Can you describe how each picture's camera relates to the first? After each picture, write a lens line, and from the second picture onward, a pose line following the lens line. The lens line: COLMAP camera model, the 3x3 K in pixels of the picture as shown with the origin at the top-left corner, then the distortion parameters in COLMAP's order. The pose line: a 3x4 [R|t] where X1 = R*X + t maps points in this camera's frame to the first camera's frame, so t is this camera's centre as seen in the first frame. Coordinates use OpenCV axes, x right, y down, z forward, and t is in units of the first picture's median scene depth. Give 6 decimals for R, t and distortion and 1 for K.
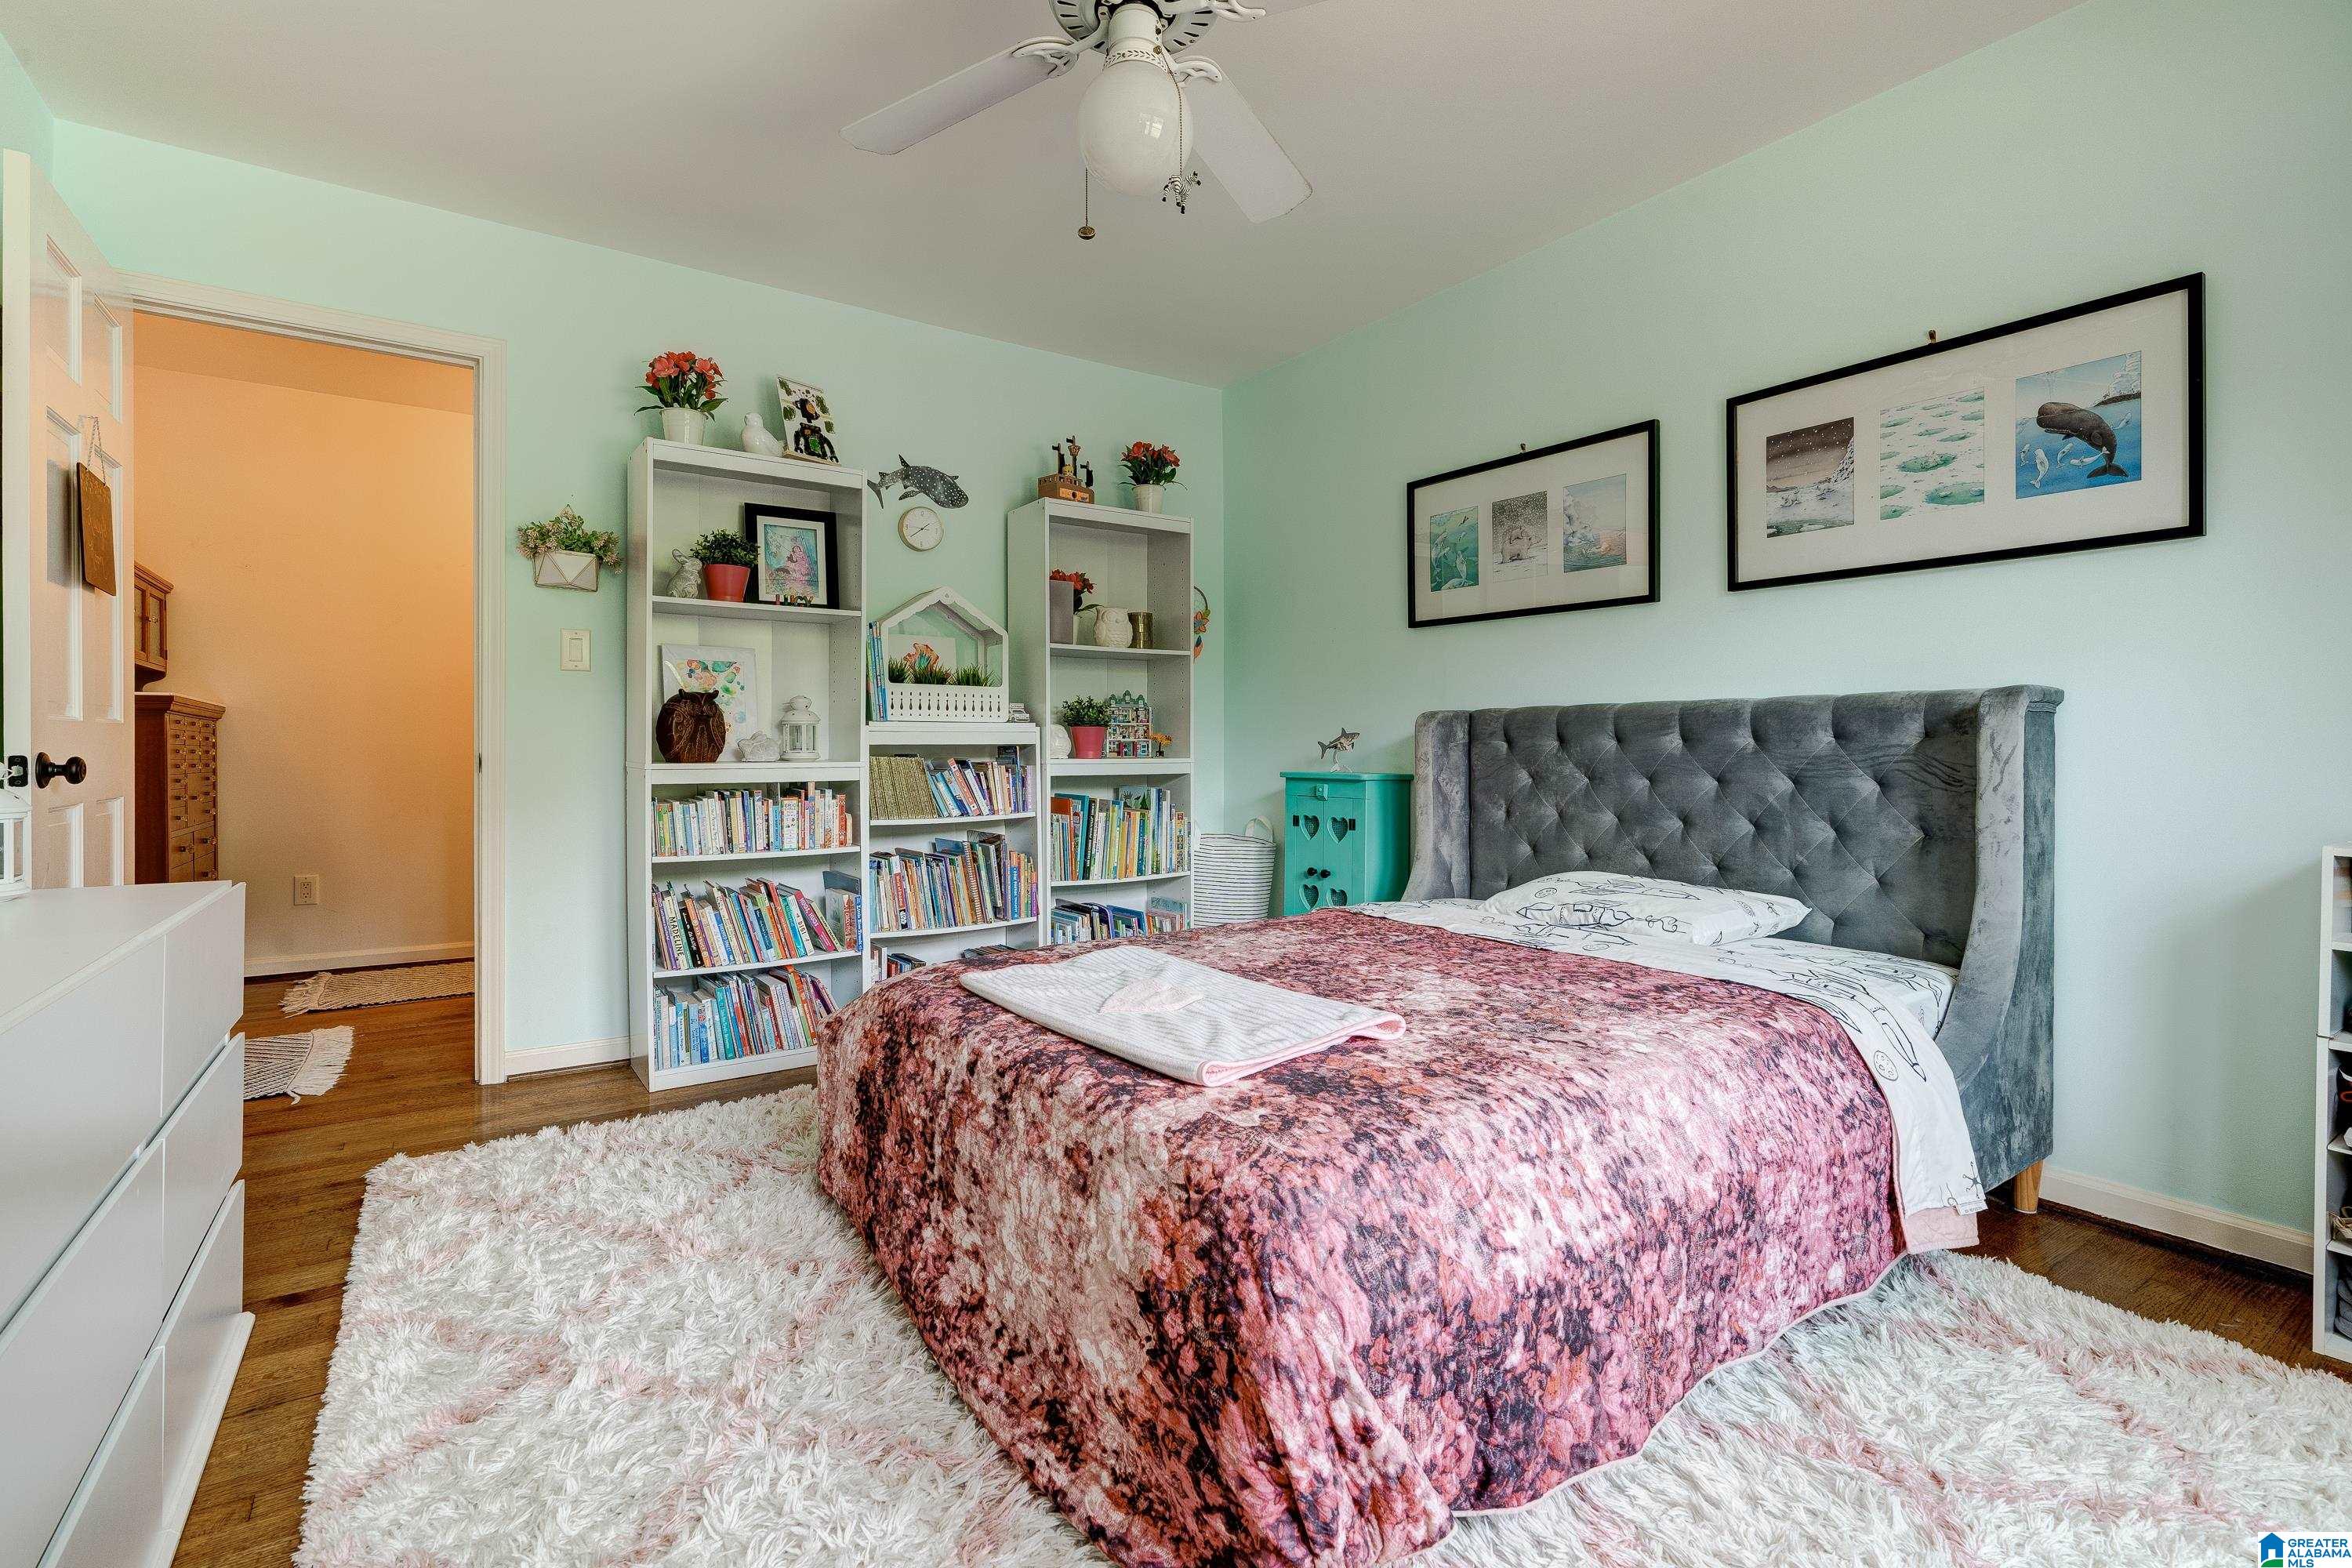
lens RADIAL K [[1107.2, 0, 1170.9], [0, 1107.2, 743.9], [0, 0, 1]] dist [-0.000316, -0.000403]
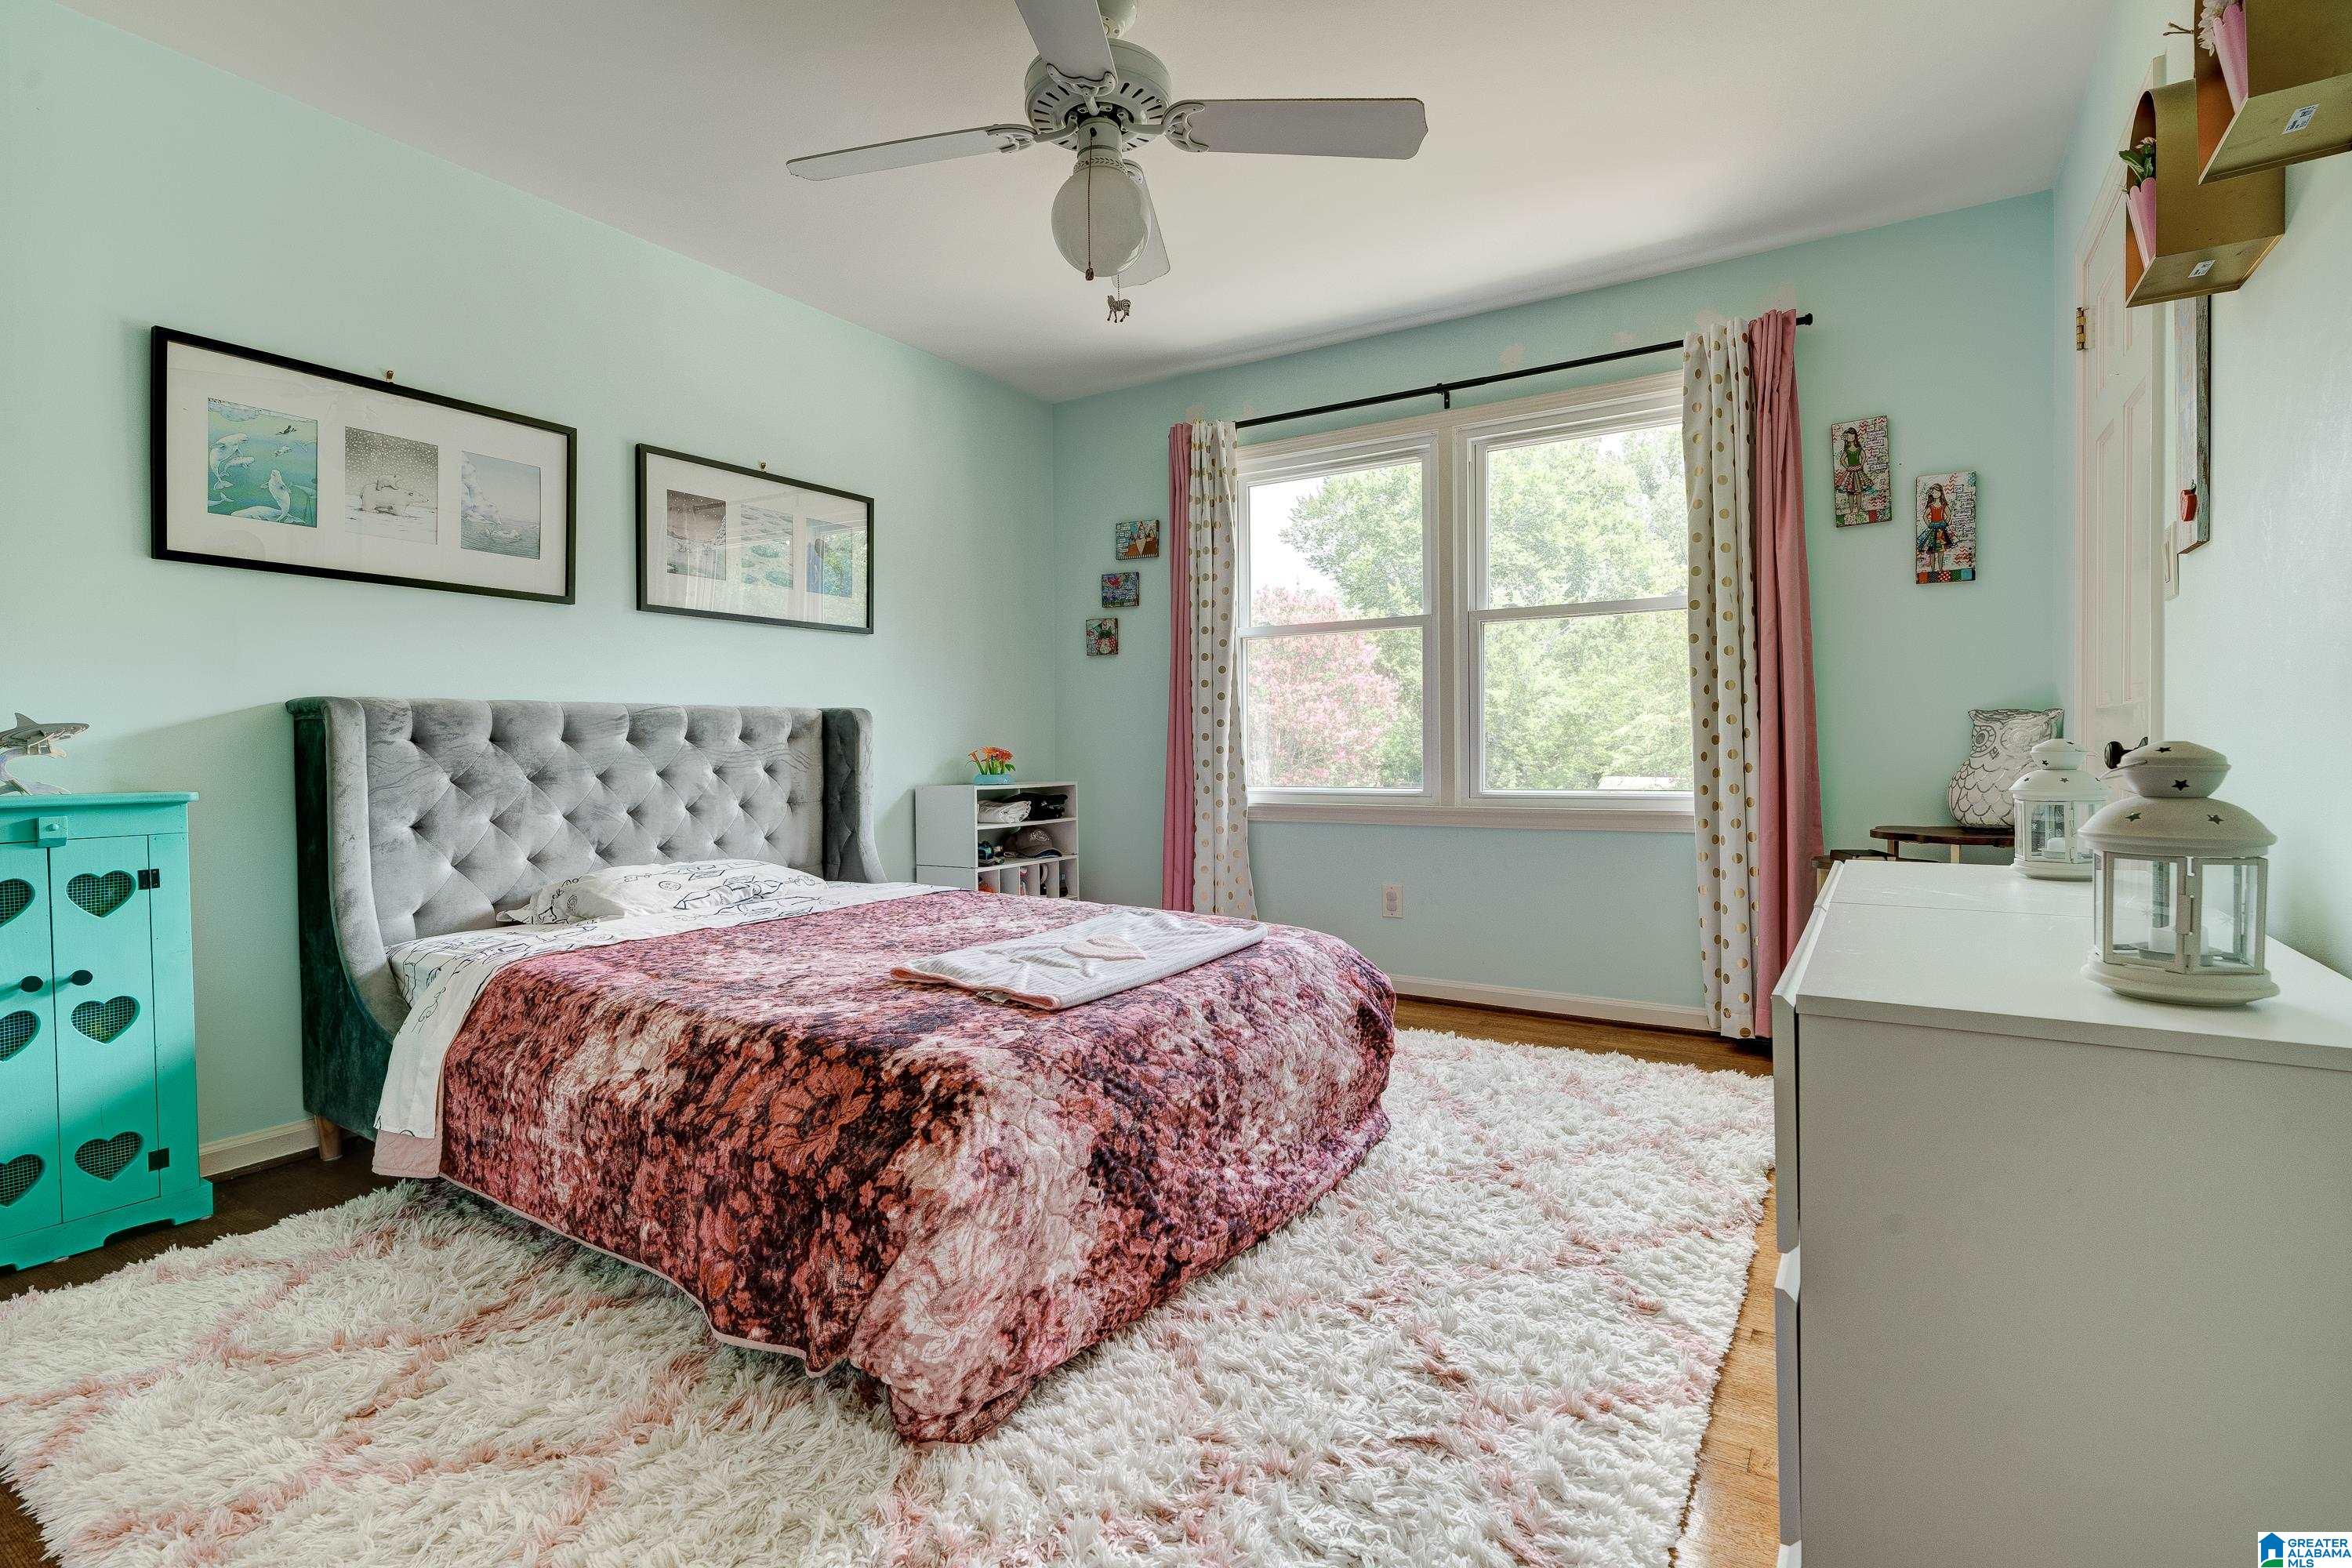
lens RADIAL K [[1100.6, 0, 1176.0], [0, 1100.6, 784.0], [0, 0, 1]] dist [-0.021652, 0.000135]
pose [[-0.406870, -0.025401, 0.913133, -0.726885], [0.009598, 0.999439, 0.032078, 0.011028], [-0.913436, 0.021816, -0.406398, 0.910025]]
